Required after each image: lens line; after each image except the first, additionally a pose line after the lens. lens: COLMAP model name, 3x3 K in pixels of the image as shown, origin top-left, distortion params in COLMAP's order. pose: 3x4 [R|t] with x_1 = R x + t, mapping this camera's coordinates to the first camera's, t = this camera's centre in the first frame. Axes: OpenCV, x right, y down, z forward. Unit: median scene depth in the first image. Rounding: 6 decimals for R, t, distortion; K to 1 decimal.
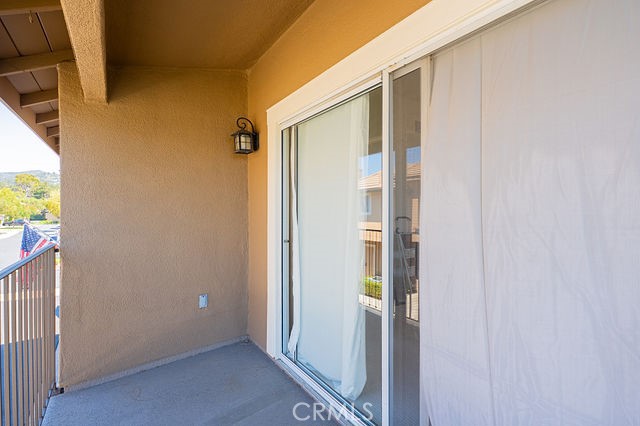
lens RADIAL K [[281.3, 0, 319.9], [0, 281.3, 211.4], [0, 0, 1]] dist [-0.000626, 0.000511]
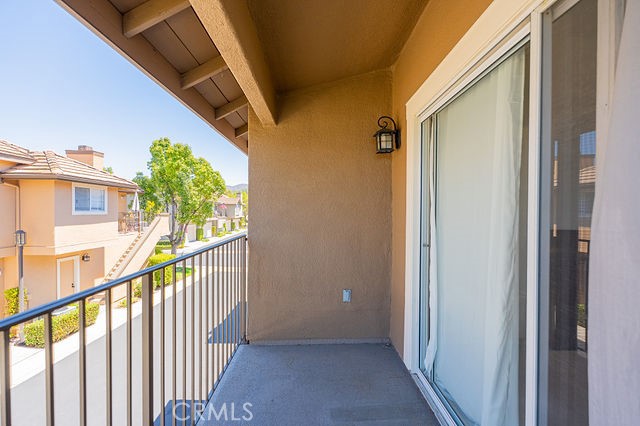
lens RADIAL K [[281.3, 0, 317.4], [0, 281.3, 212.3], [0, 0, 1]] dist [-0.000626, 0.000511]
pose [[0.816614, 0.008598, -0.577120, 0.115845], [-0.008284, 0.999961, 0.003176, 0.000801], [0.577125, 0.002188, 0.816653, 0.067964]]
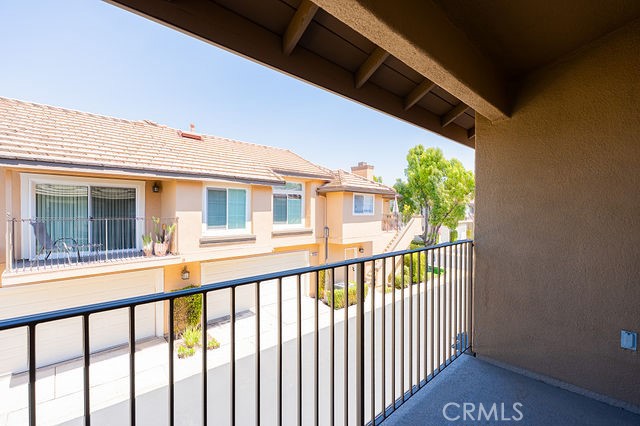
lens RADIAL K [[281.3, 0, 319.9], [0, 281.3, 212.0], [0, 0, 1]] dist [-0.000626, 0.000511]
pose [[0.109634, 0.003751, -0.993965, 0.239059], [-0.010346, 0.999943, 0.002633, -0.008399], [0.993918, 0.009995, 0.109667, 0.128299]]
